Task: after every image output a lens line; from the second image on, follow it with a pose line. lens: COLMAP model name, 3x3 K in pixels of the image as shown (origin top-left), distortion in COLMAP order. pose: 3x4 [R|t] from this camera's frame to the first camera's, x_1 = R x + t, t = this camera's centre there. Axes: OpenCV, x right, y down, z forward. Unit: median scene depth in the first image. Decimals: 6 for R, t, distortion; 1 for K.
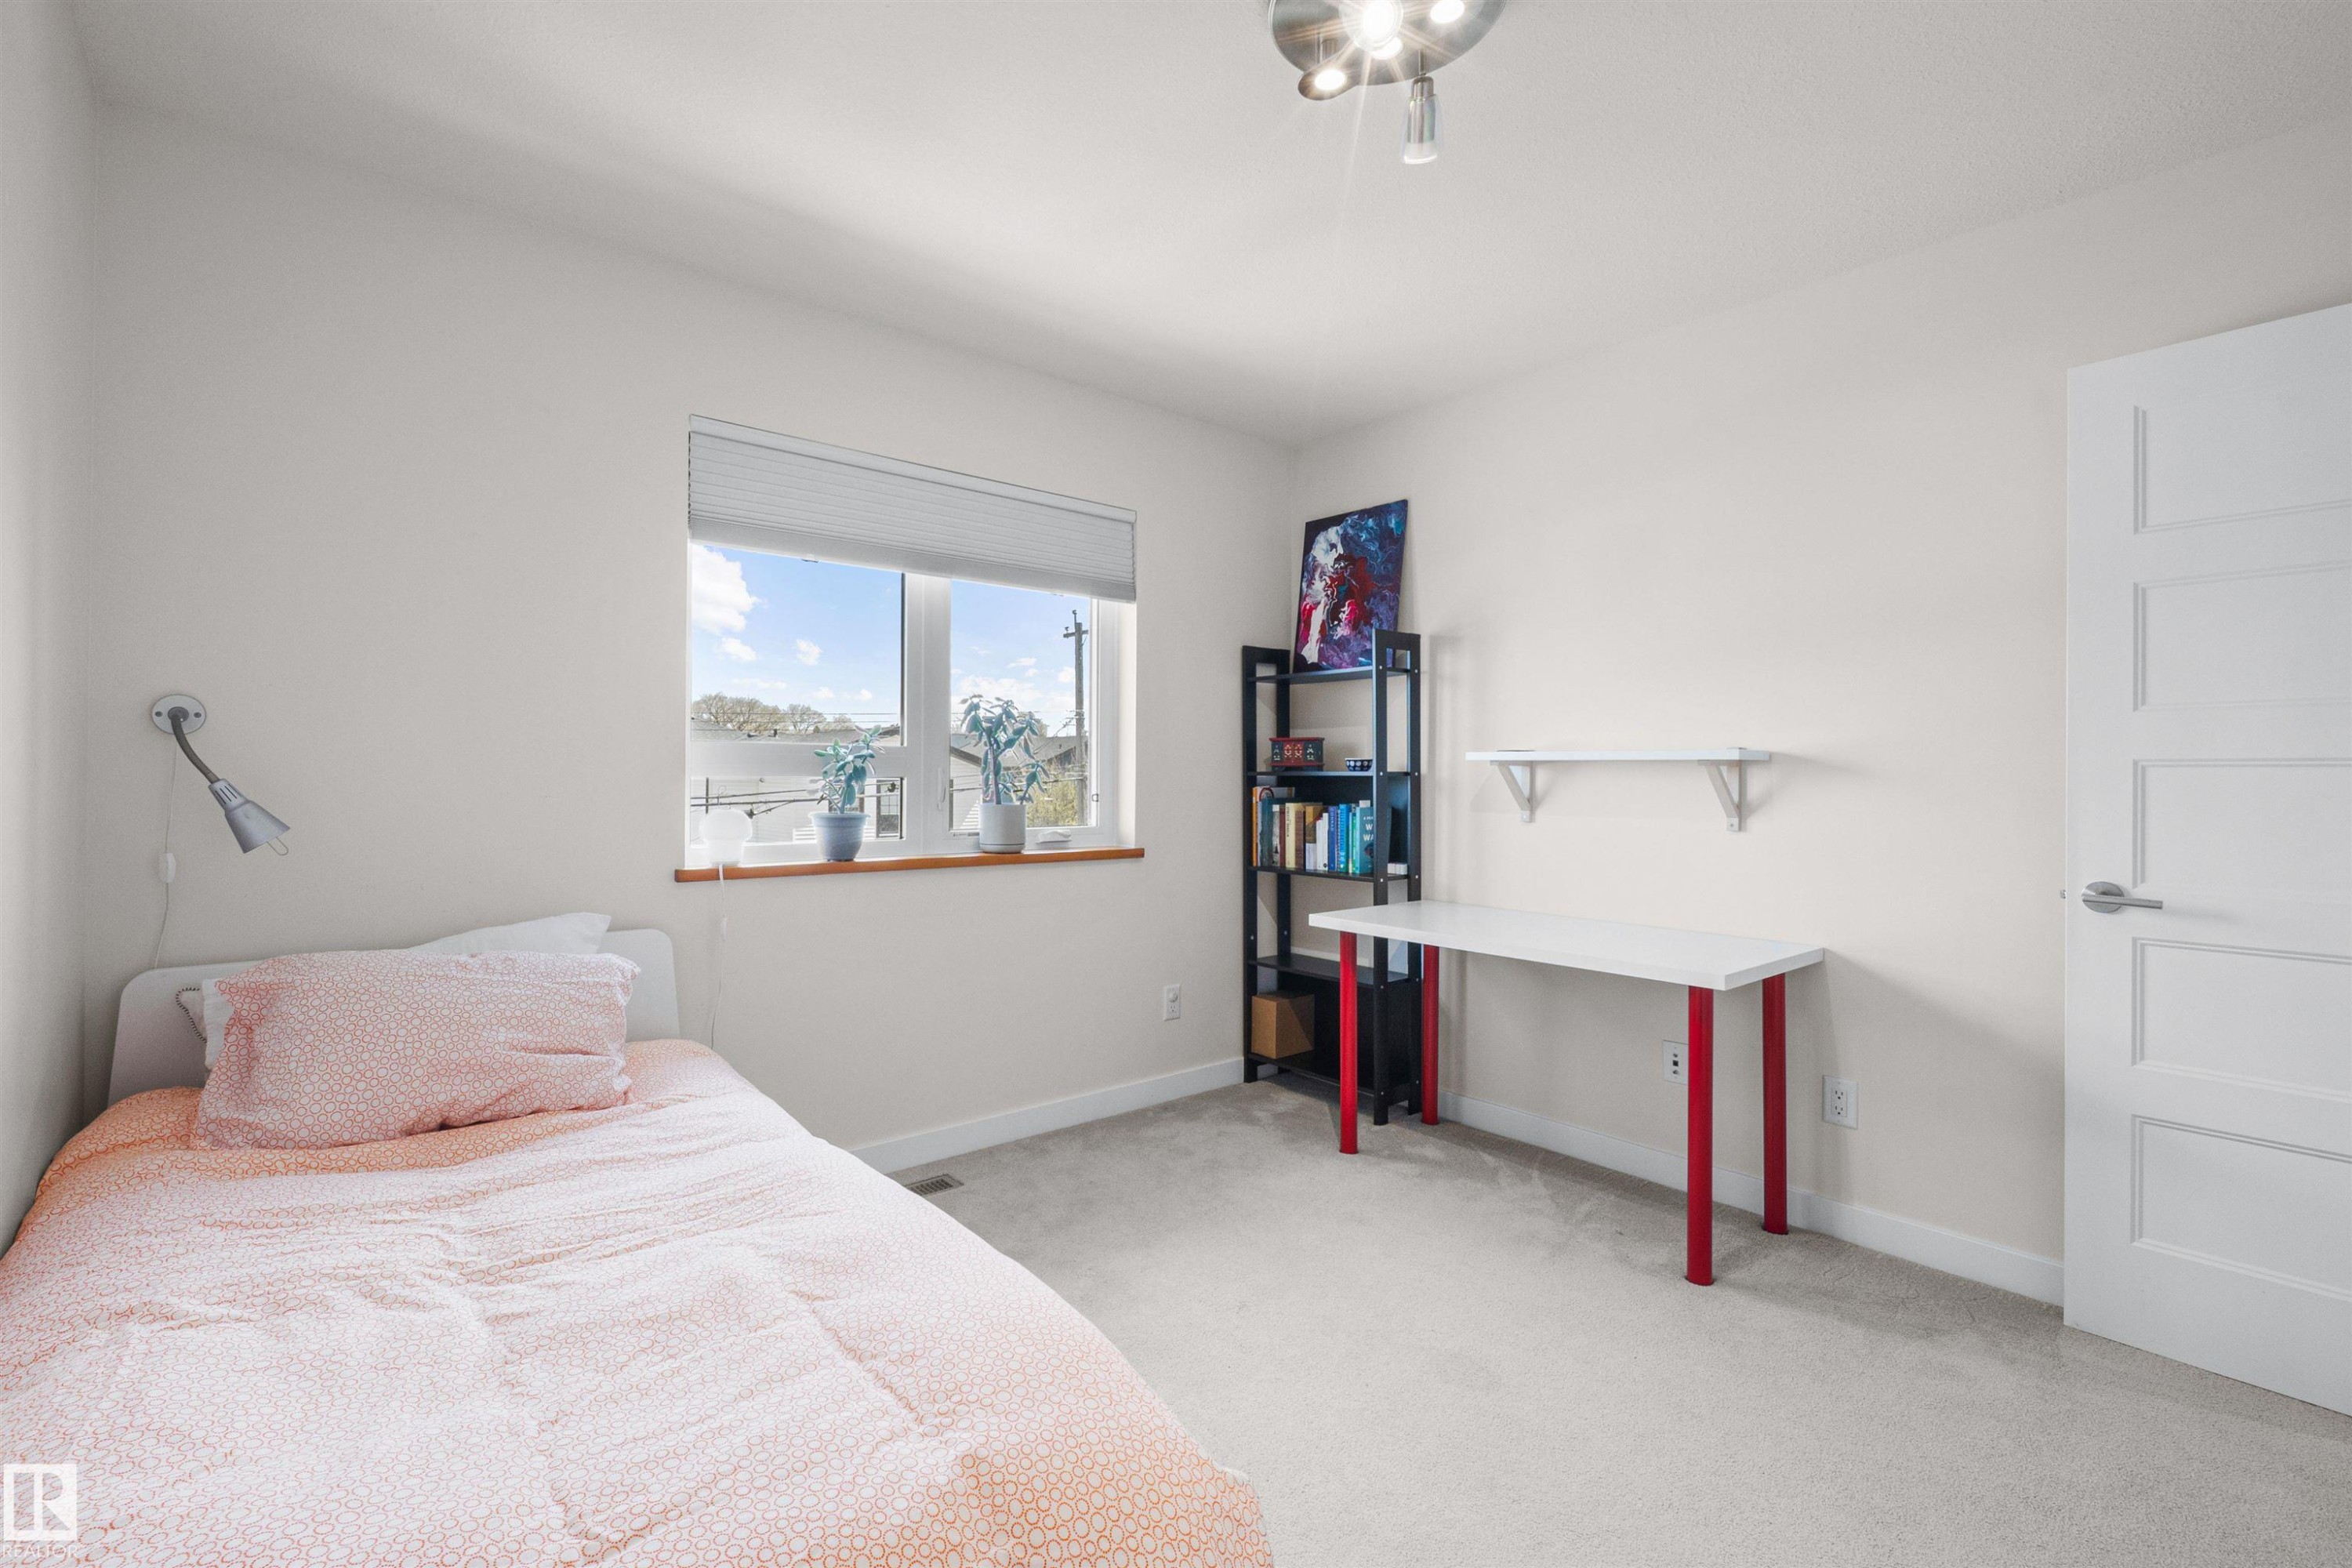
lens RADIAL K [[1046.6, 0, 1141.1], [0, 1046.6, 779.1], [0, 0, 1]] dist [0.012788, -0.007568]
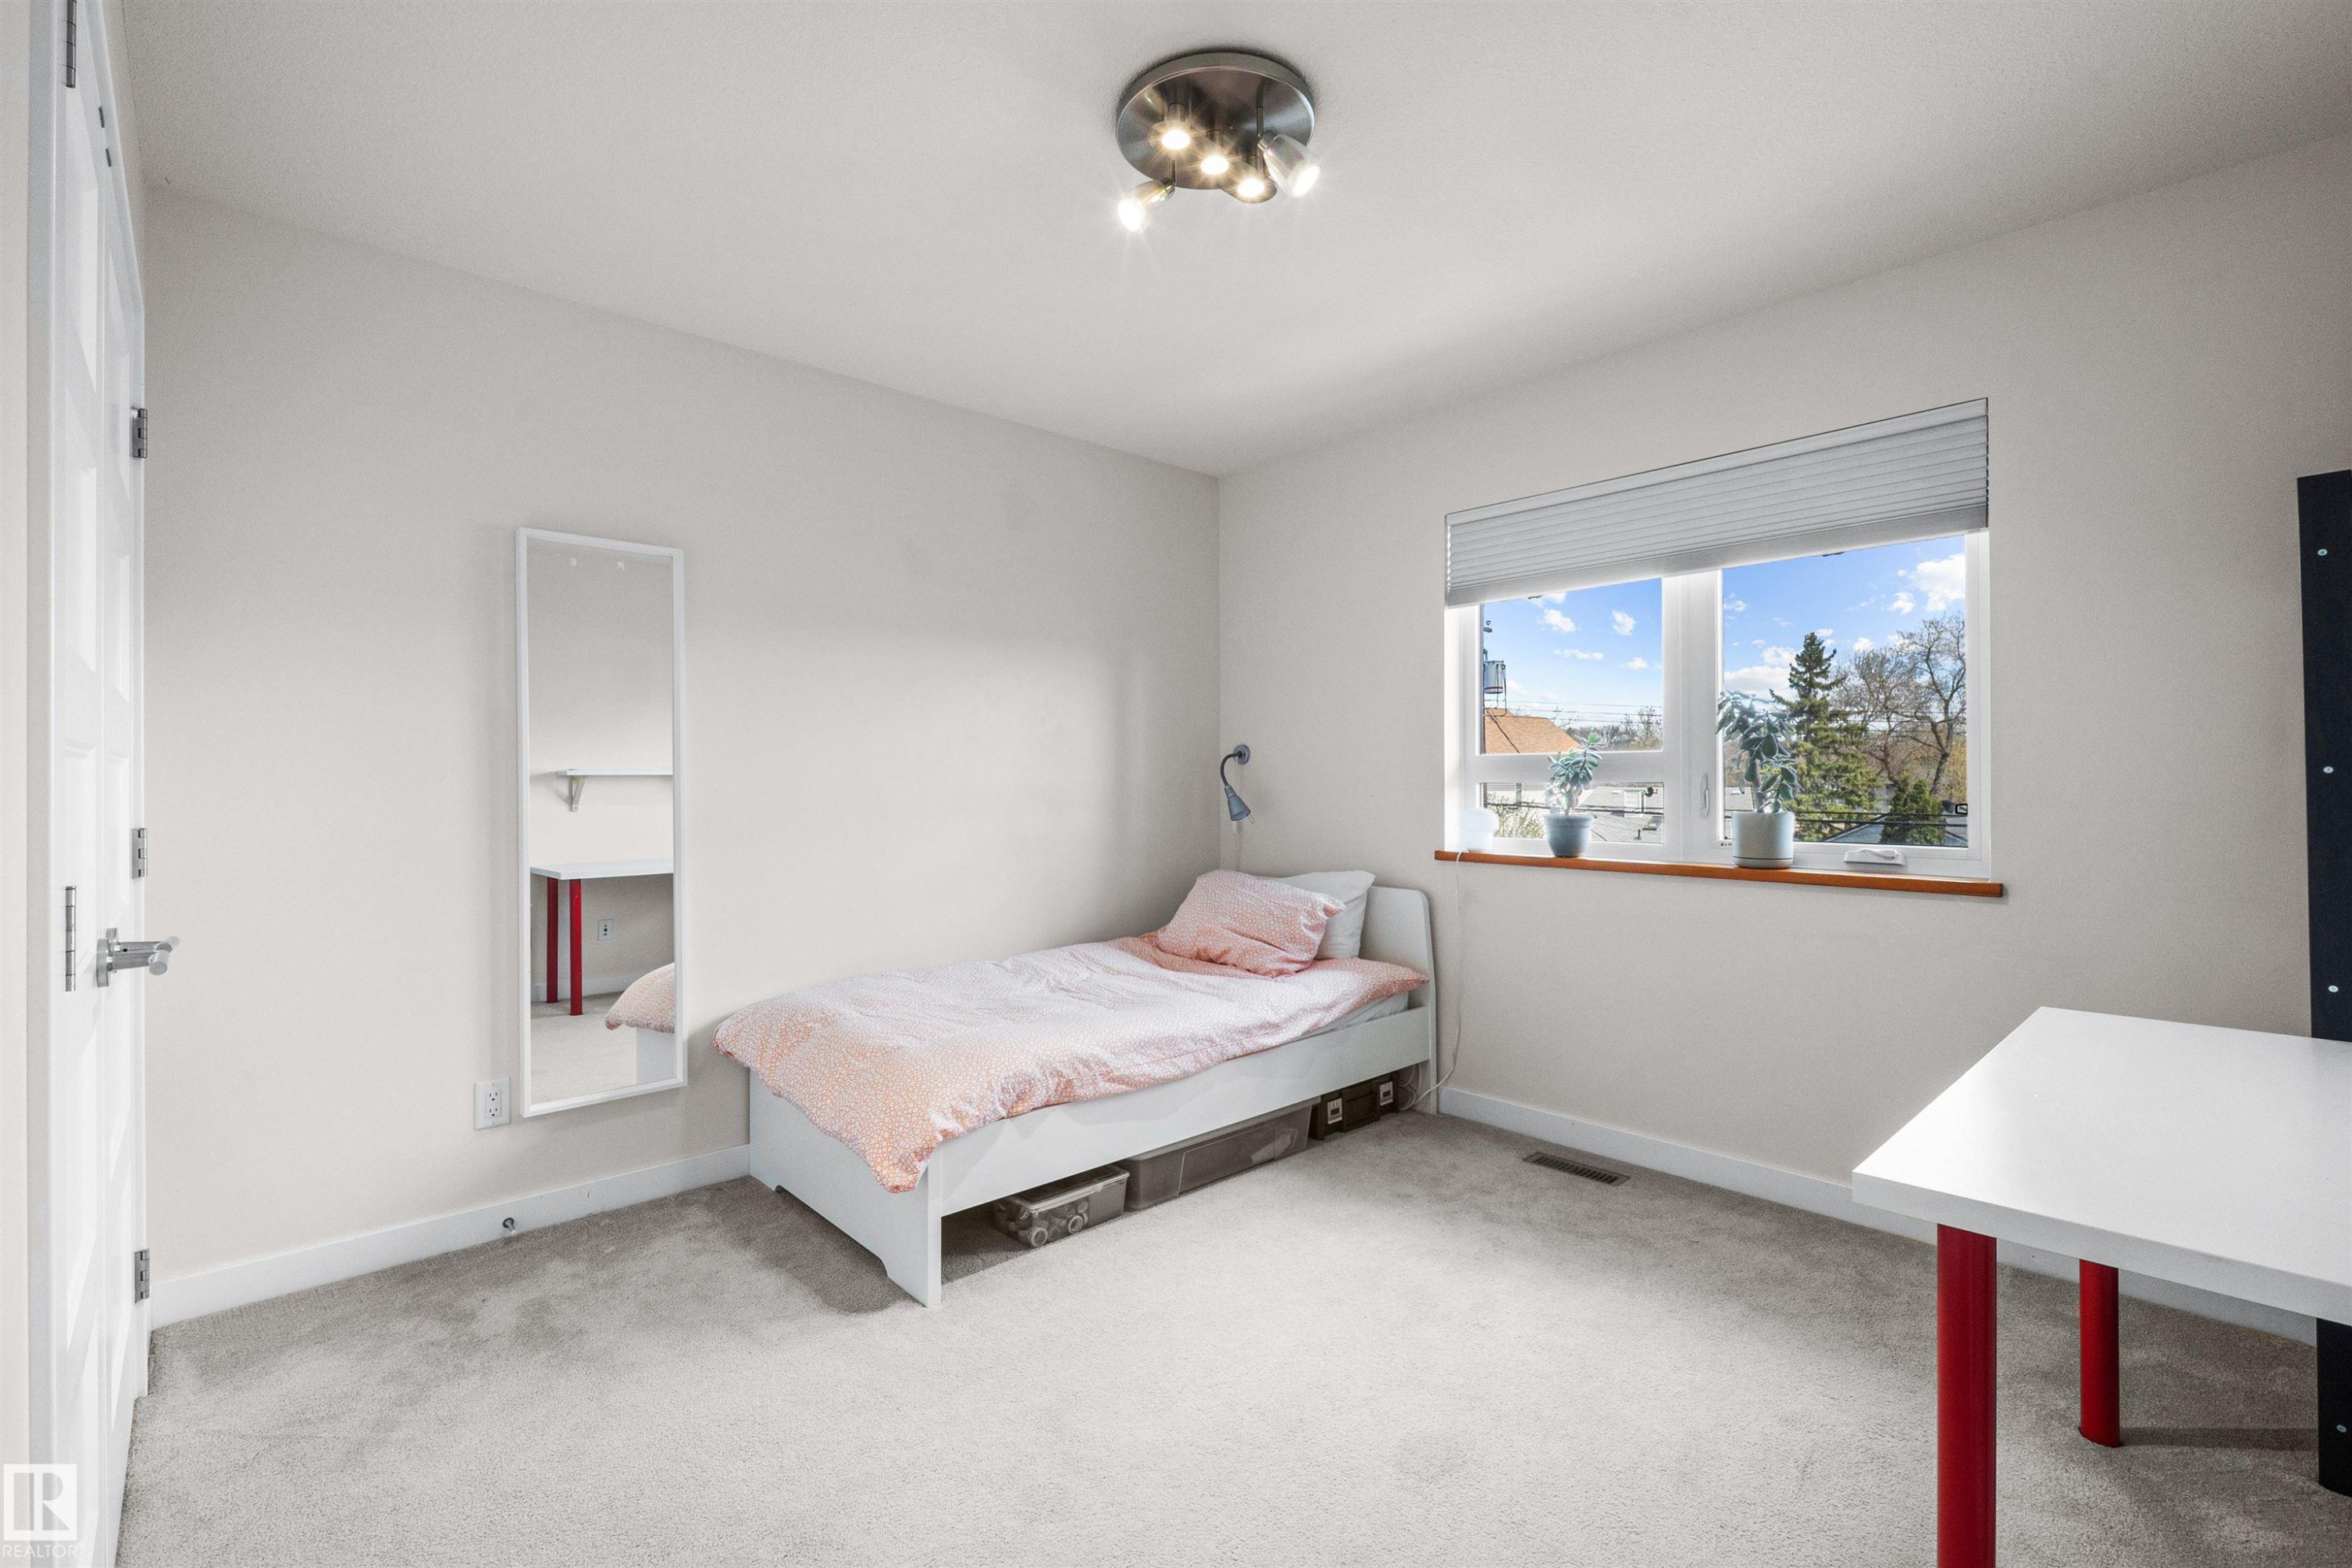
lens RADIAL K [[1046.6, 0, 1141.1], [0, 1046.6, 779.1], [0, 0, 1]] dist [0.012788, -0.007568]
pose [[0.033485, -0.004693, -0.999428, 0.830353], [0.004528, 0.999979, -0.004543, -0.002393], [0.999429, -0.004374, 0.033506, 0.512468]]
